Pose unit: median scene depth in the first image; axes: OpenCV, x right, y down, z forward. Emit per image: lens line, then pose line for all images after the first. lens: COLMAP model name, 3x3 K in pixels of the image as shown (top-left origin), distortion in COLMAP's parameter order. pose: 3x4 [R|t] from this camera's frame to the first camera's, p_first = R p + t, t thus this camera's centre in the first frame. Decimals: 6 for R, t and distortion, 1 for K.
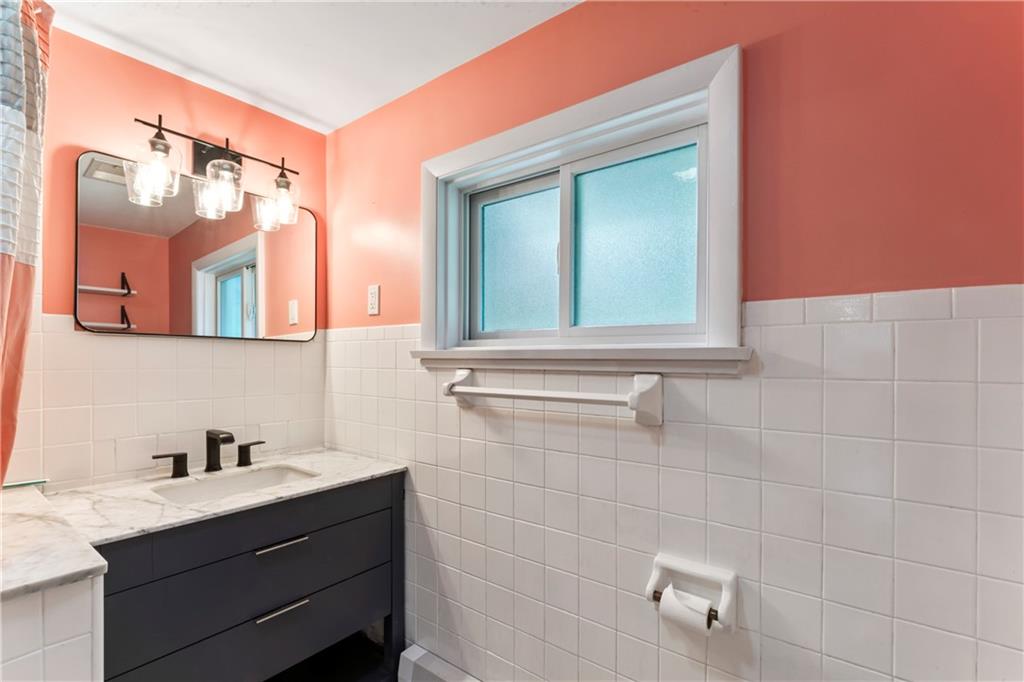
lens RADIAL K [[462.7, 0, 518.0], [0, 462.7, 359.2], [0, 0, 1]] dist [-0.002433, -0.000288]
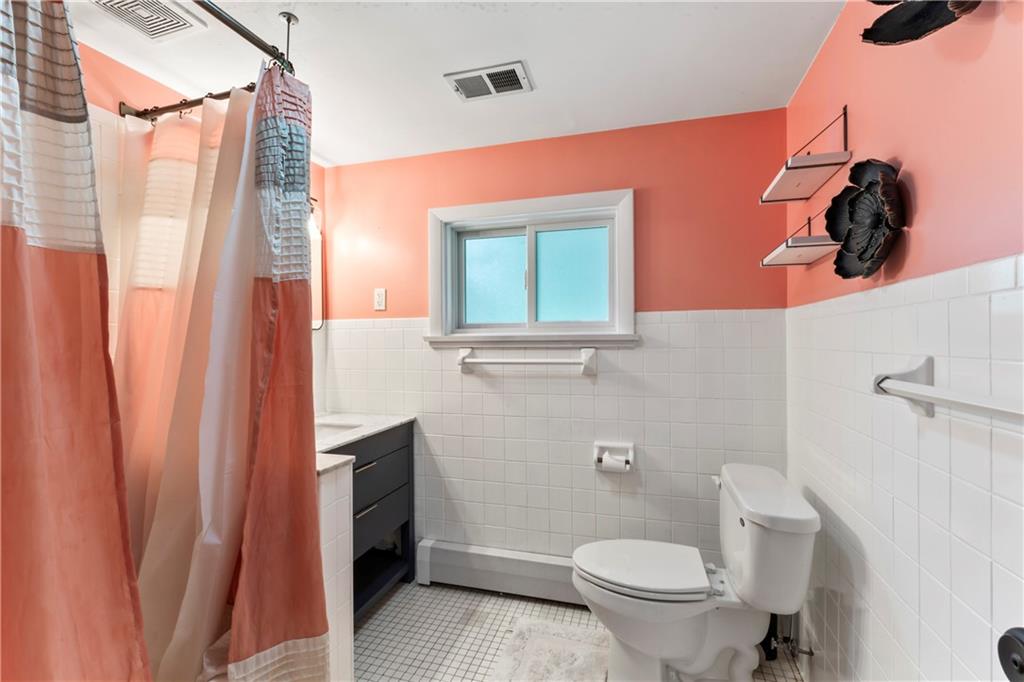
lens RADIAL K [[462.7, 0, 510.1], [0, 462.7, 340.2], [0, 0, 1]] dist [-0.002433, -0.000288]
pose [[0.932078, -0.009997, 0.362119, -0.570902], [0.011167, 0.999937, -0.001138, -0.001234], [-0.362085, 0.005105, 0.932131, -0.527433]]
